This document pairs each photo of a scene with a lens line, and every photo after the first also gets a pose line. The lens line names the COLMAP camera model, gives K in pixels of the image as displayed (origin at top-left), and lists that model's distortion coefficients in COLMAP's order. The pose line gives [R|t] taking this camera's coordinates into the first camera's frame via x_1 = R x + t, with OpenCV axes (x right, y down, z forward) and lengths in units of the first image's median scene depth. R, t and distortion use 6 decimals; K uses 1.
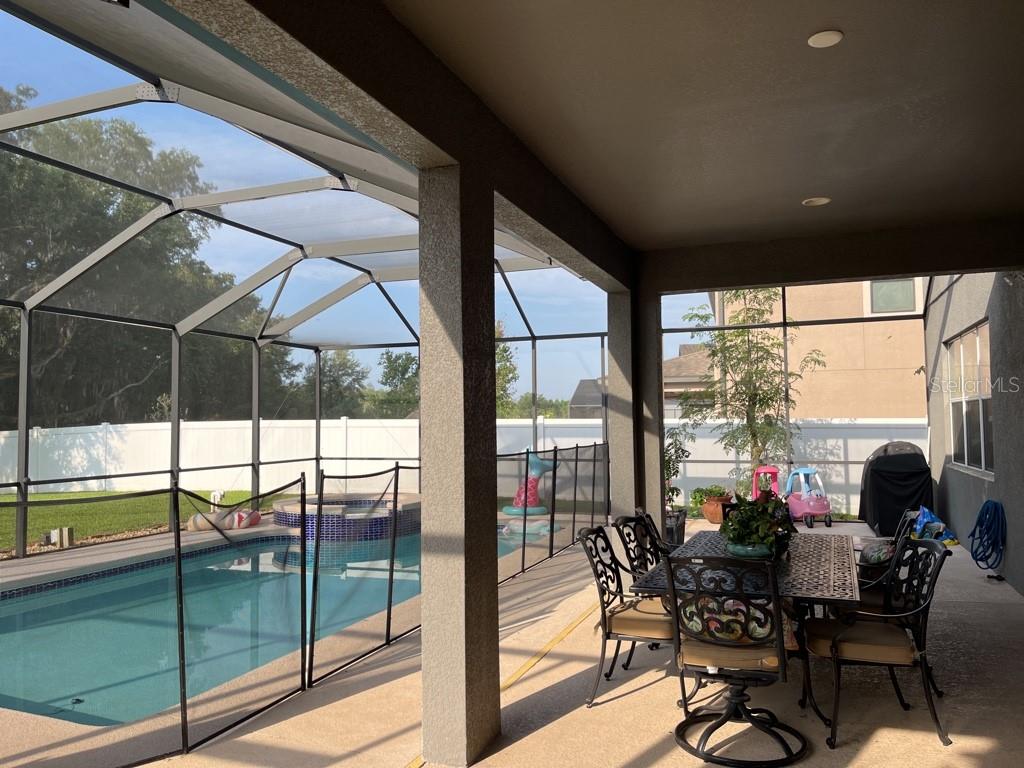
lens RADIAL K [[776.8, 0, 511.8], [0, 776.8, 385.3], [0, 0, 1]] dist [0.056285, -0.065439]
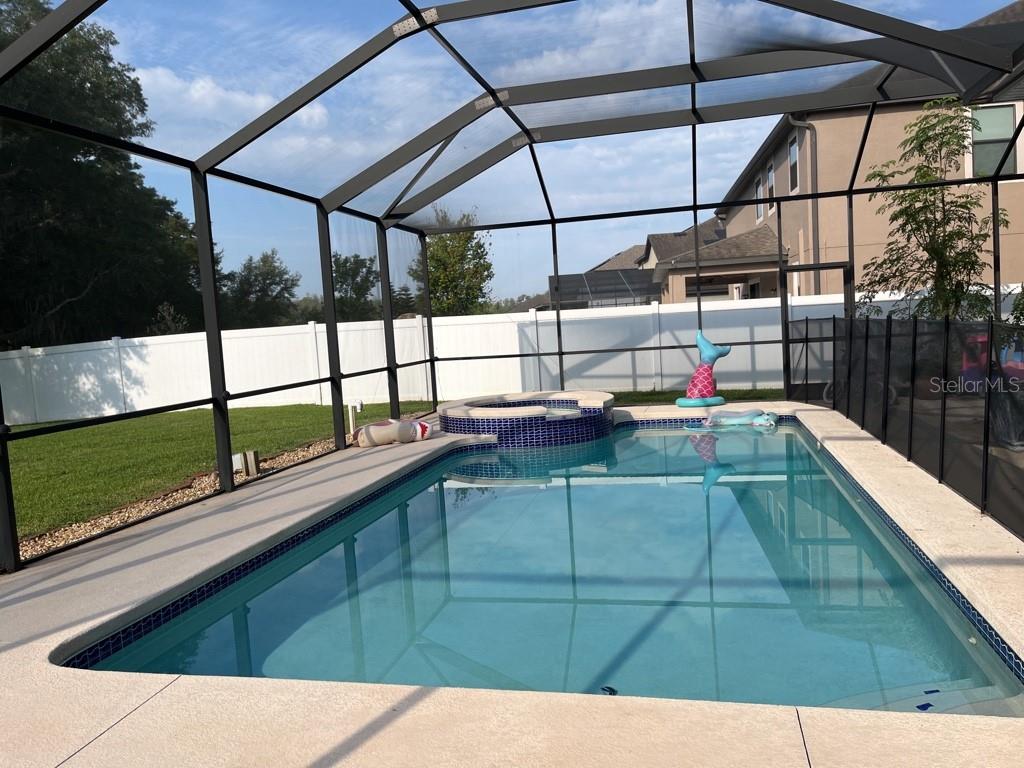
lens RADIAL K [[776.8, 0, 512.8], [0, 776.8, 385.5], [0, 0, 1]] dist [0.056285, -0.065439]
pose [[0.989679, -0.061817, 0.129287, -0.107990], [0.045573, 0.991106, 0.125027, 0.006711], [-0.135866, -0.117844, 0.983694, 0.048532]]
